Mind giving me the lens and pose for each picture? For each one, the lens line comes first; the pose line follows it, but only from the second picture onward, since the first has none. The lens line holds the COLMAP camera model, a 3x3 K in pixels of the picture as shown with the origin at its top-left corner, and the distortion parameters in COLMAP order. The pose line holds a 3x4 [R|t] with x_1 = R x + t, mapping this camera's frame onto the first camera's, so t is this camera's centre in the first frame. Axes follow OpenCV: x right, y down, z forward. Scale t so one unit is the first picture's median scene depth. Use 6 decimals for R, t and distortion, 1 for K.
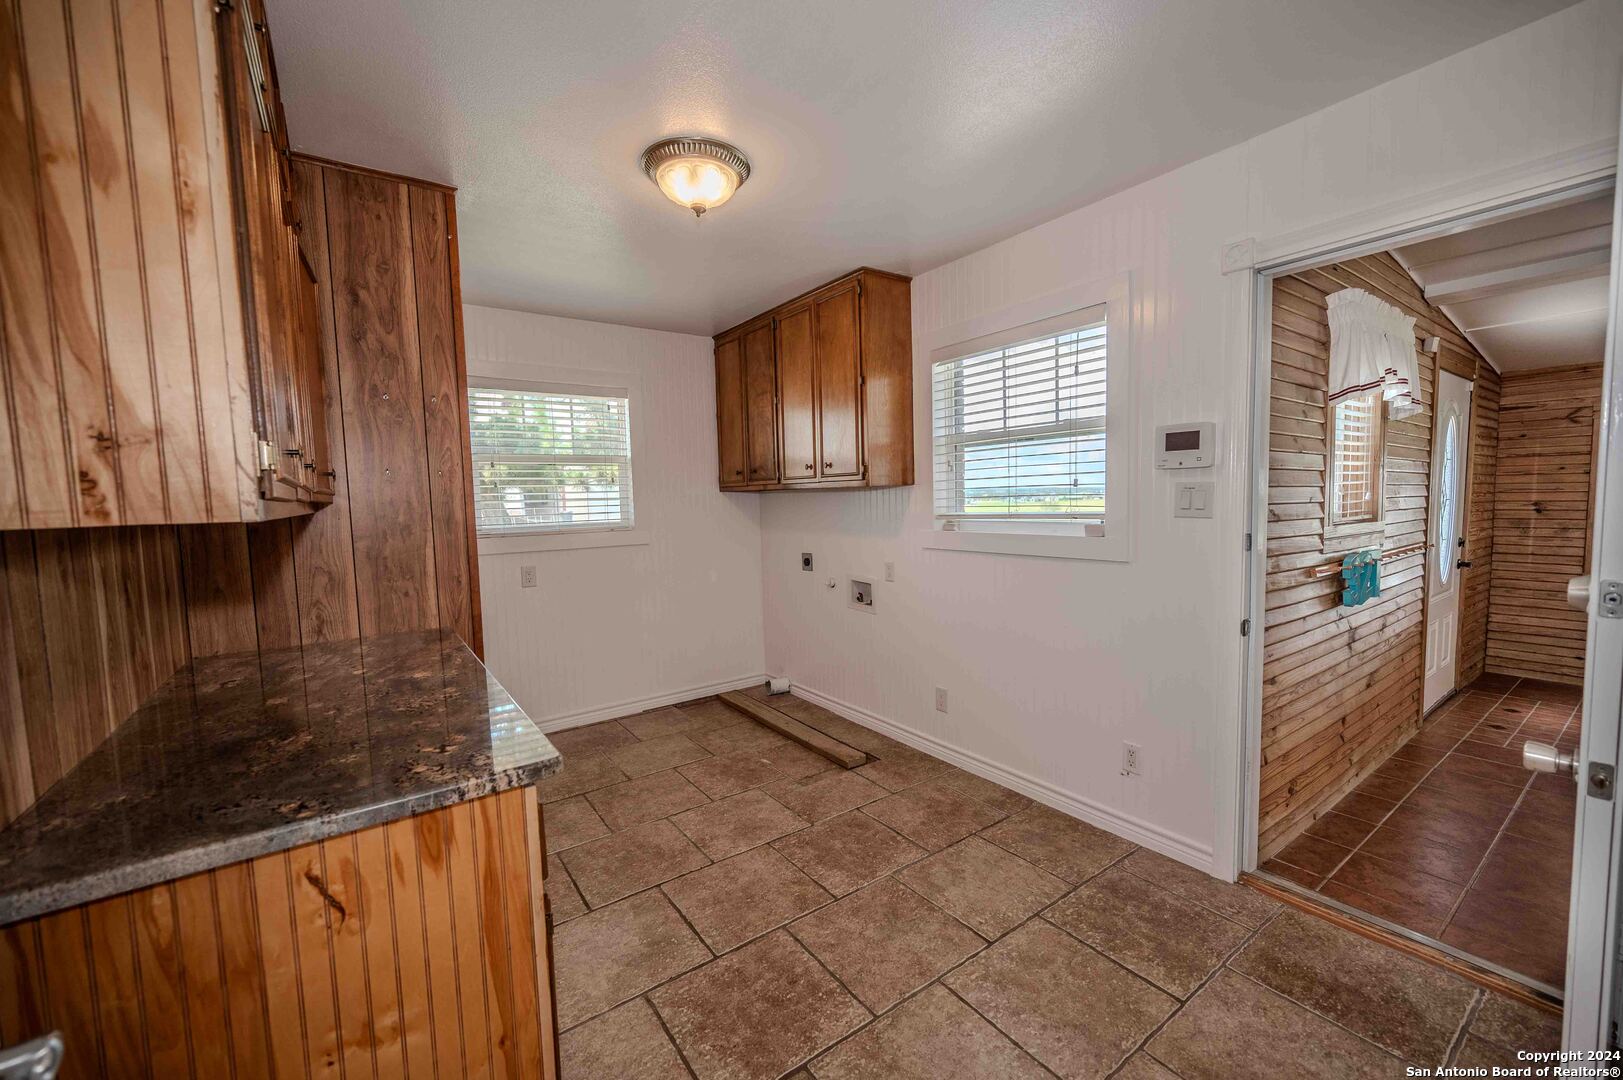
lens RADIAL K [[654.6, 0, 787.7], [0, 654.6, 544.8], [0, 0, 1]] dist [-0.002604, -0.000160]
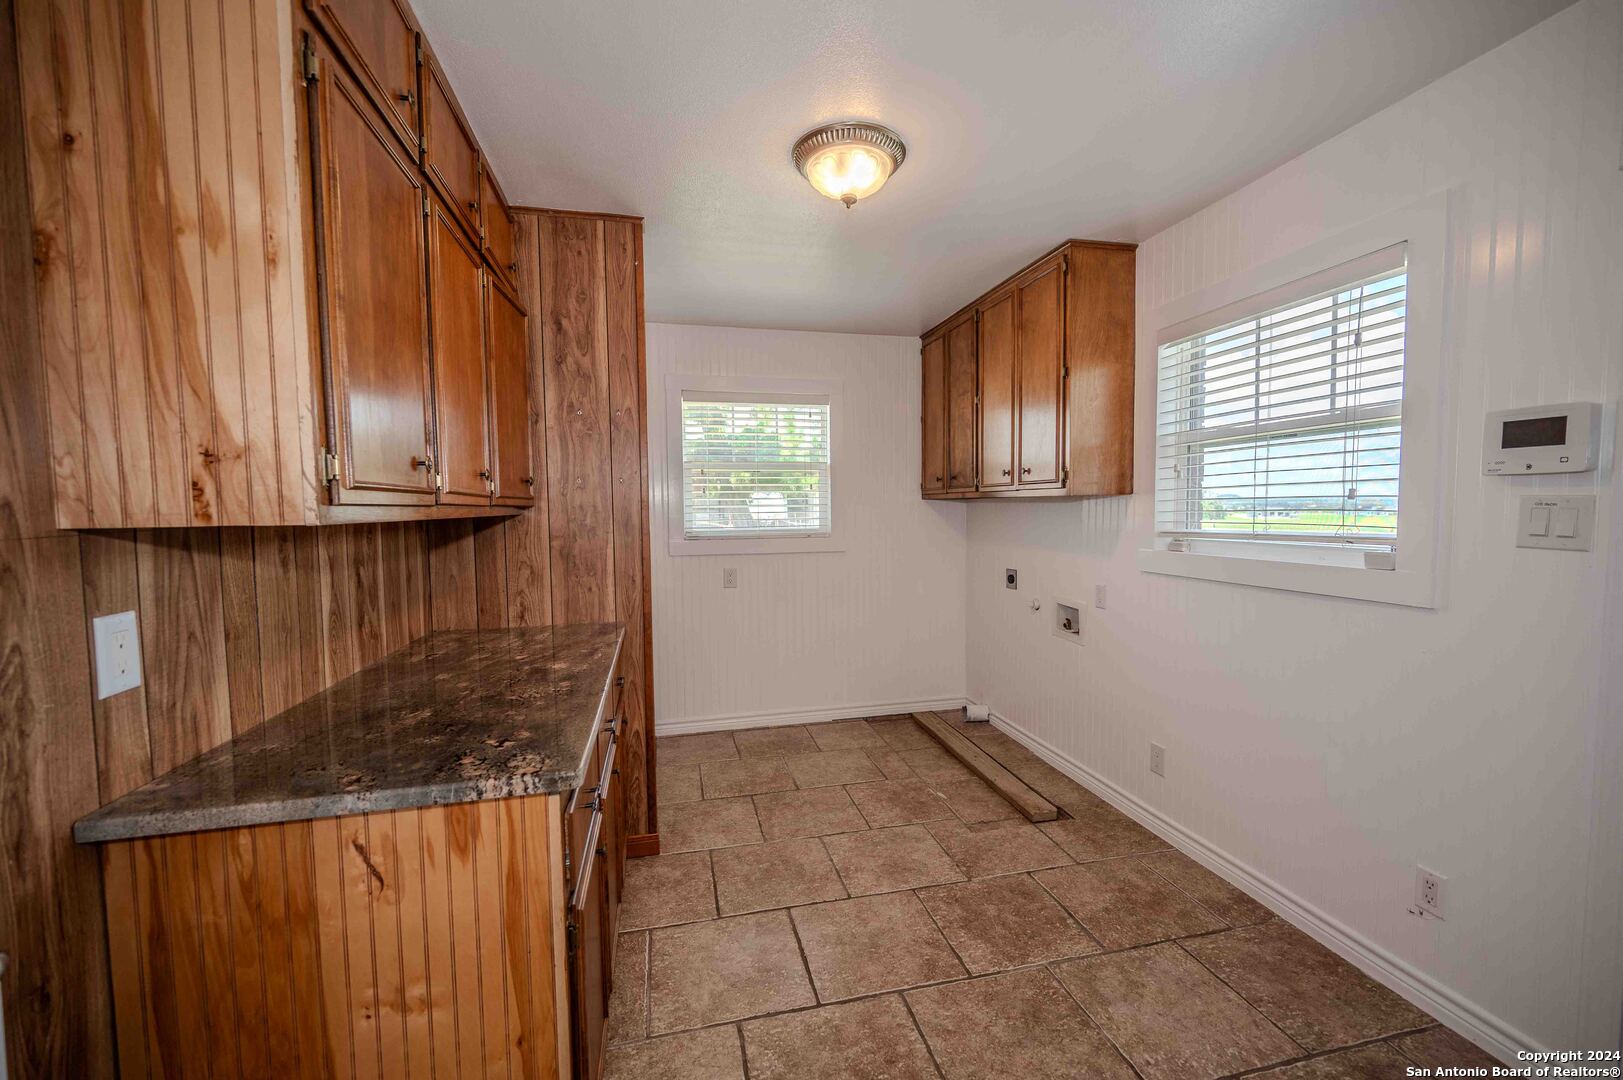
lens RADIAL K [[654.6, 0, 787.7], [0, 654.6, 544.8], [0, 0, 1]] dist [-0.002604, -0.000160]
pose [[0.924793, 0.037618, -0.378606, 0.148135], [-0.040887, 0.999164, -0.000595, -0.013510], [0.378267, 0.016030, 0.925558, 0.100076]]
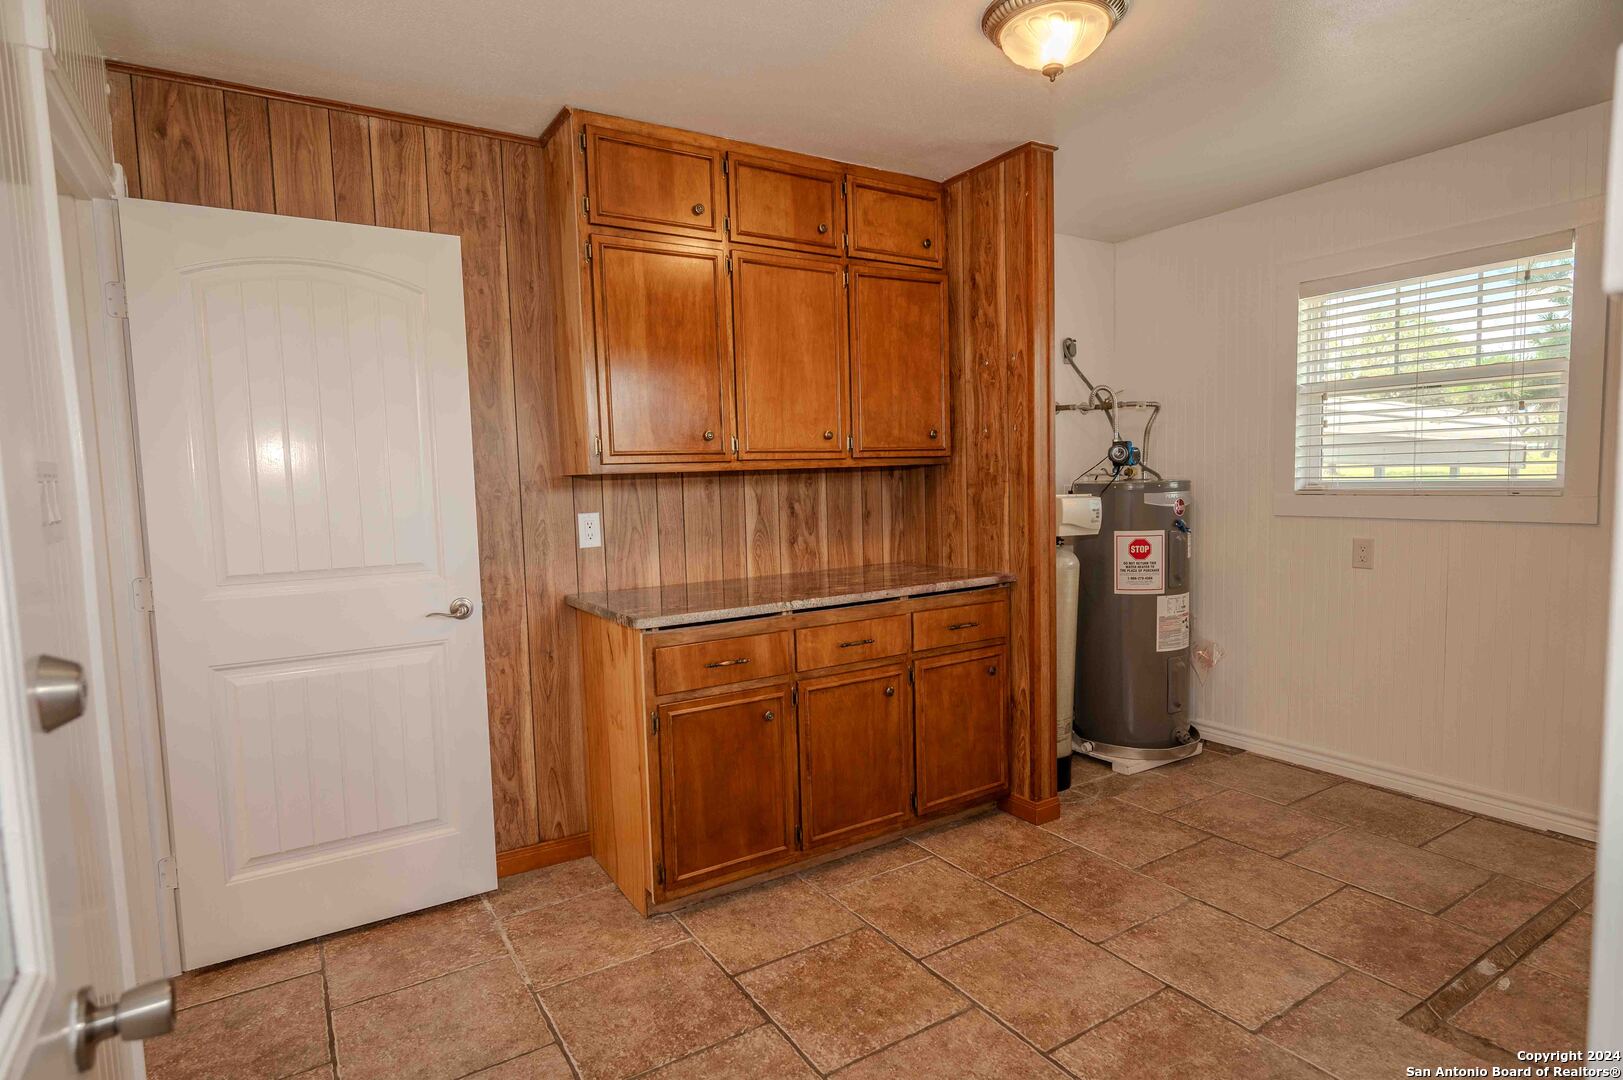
lens RADIAL K [[780.0, 0, 769.0], [0, 780.0, 535.2], [0, 0, 1]] dist [0.001040, 0.000219]
pose [[-0.039962, 0.105642, -0.993601, 0.782464], [-0.041516, 0.993361, 0.107286, -0.057655], [0.998338, 0.045538, -0.035311, 0.682794]]
